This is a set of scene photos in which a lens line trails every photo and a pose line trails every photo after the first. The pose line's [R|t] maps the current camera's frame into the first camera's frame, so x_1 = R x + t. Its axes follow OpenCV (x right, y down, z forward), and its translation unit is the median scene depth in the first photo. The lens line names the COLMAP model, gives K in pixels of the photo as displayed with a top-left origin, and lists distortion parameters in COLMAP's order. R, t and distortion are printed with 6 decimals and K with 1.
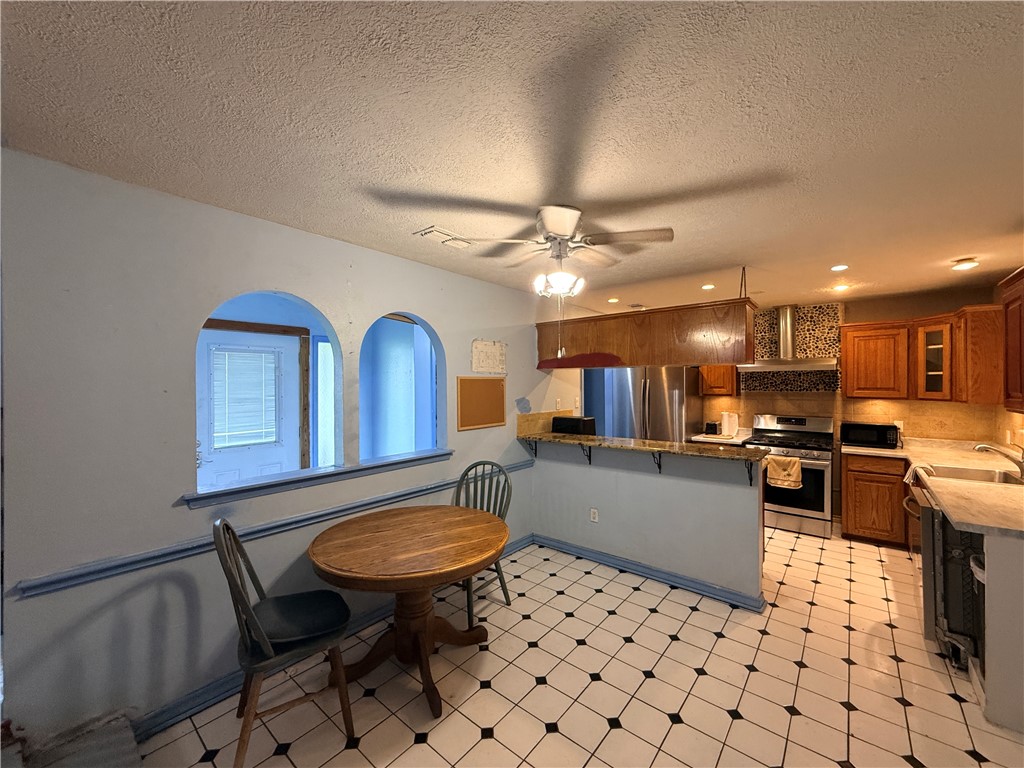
lens RADIAL K [[406.0, 0, 512.0], [0, 406.0, 384.0], [0, 0, 1]] dist [0.000603, -0.000174]
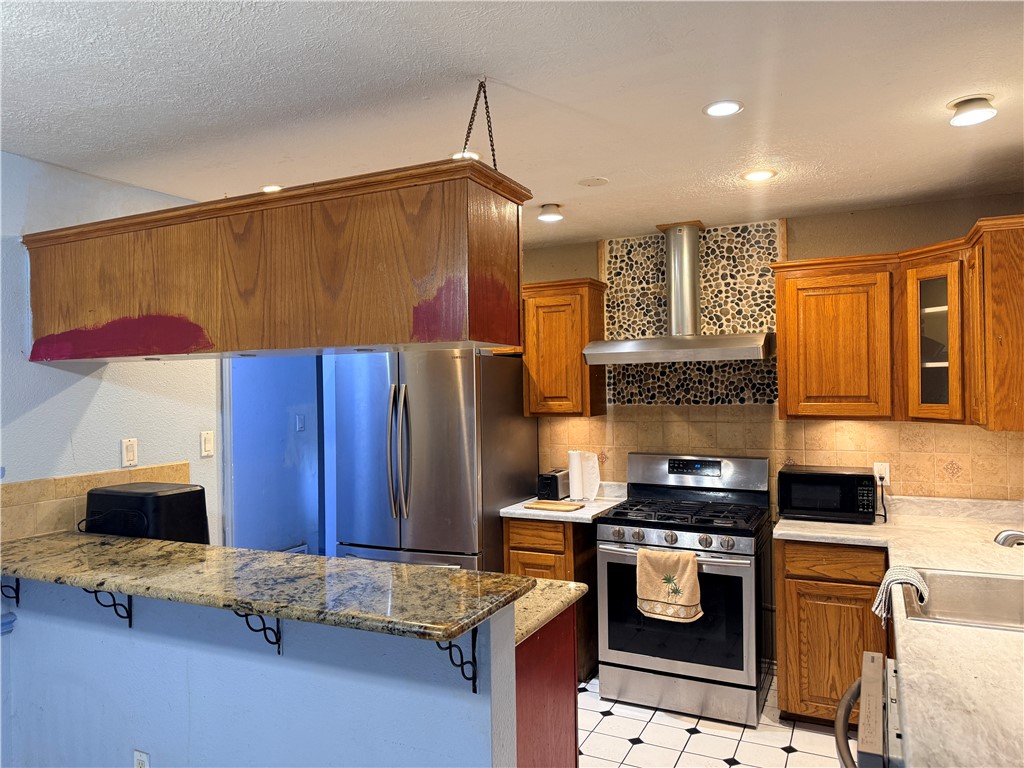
lens RADIAL K [[717.6, 0, 512.0], [0, 717.6, 384.0], [0, 0, 1]] dist [0.072788, -0.096147]
pose [[0.971585, -0.013309, 0.236318, 0.320158], [0.014225, 0.999896, -0.002171, -0.008279], [-0.236265, 0.005471, 0.971673, 0.259182]]
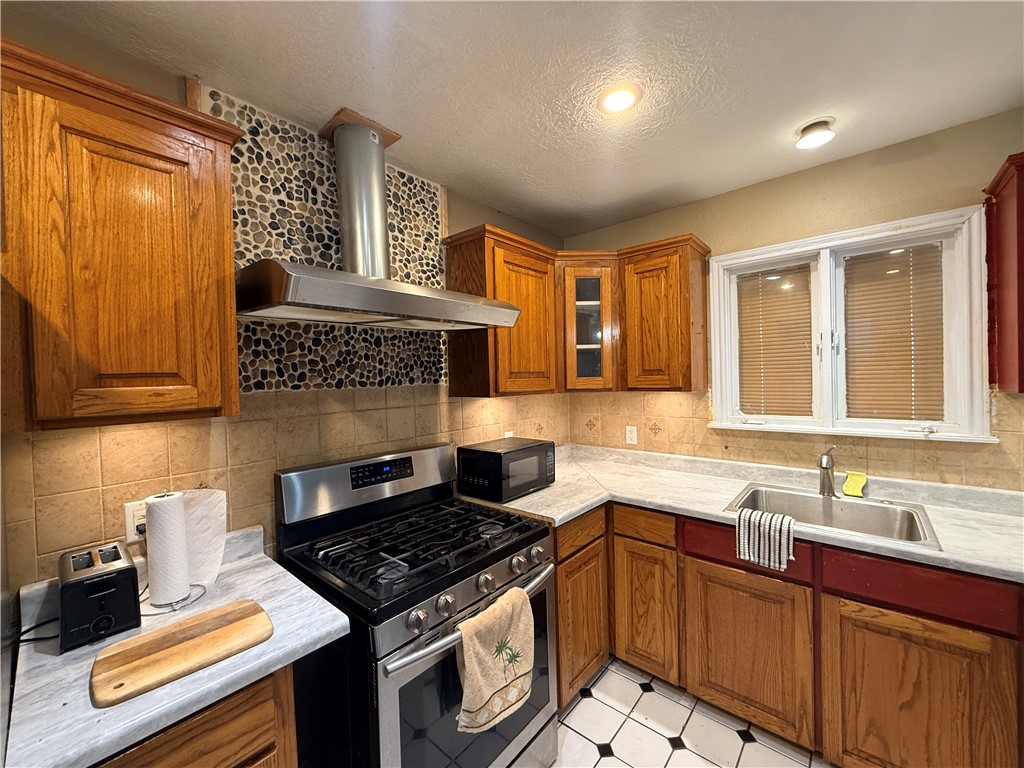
lens RADIAL K [[406.0, 0, 512.0], [0, 406.0, 384.0], [0, 0, 1]] dist [0.000603, -0.000174]
pose [[0.016950, -0.015905, 0.999730, 0.388562], [0.025990, 0.999543, 0.015461, 0.015728], [-0.999518, 0.025721, 0.017355, 1.002529]]
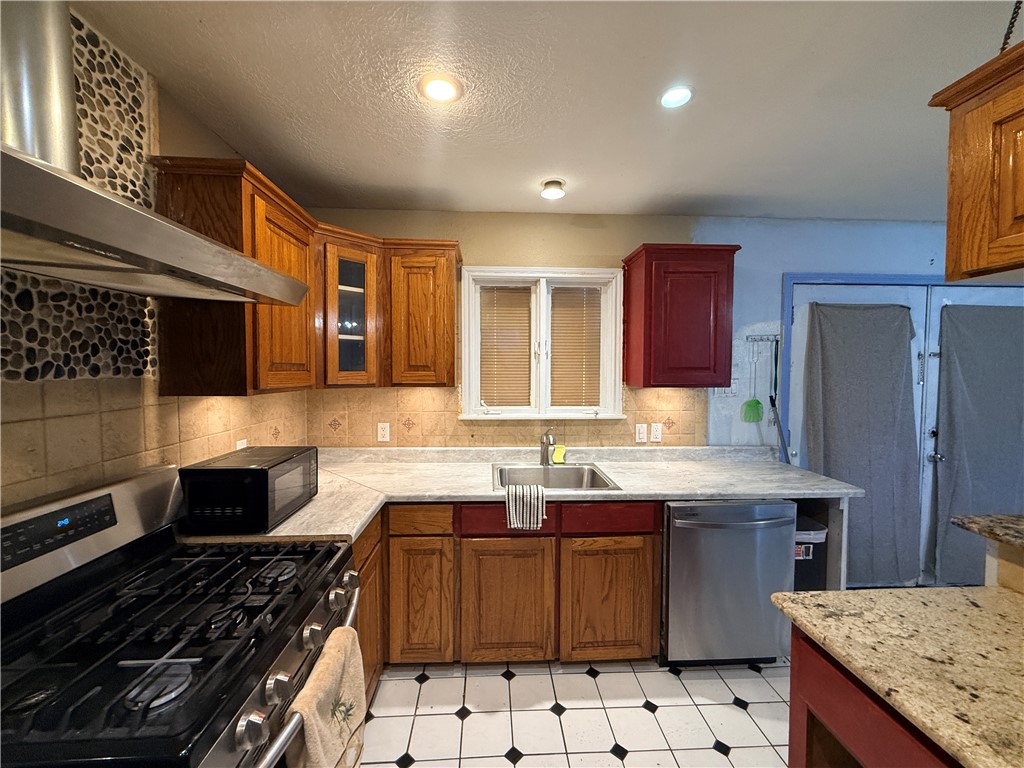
lens RADIAL K [[406.0, 0, 512.0], [0, 406.0, 384.0], [0, 0, 1]] dist [0.000603, -0.000174]
pose [[-0.678944, -0.029104, 0.733613, 0.443905], [-0.002845, 0.999311, 0.037012, 0.014124], [-0.734185, 0.023042, -0.678559, 1.103011]]
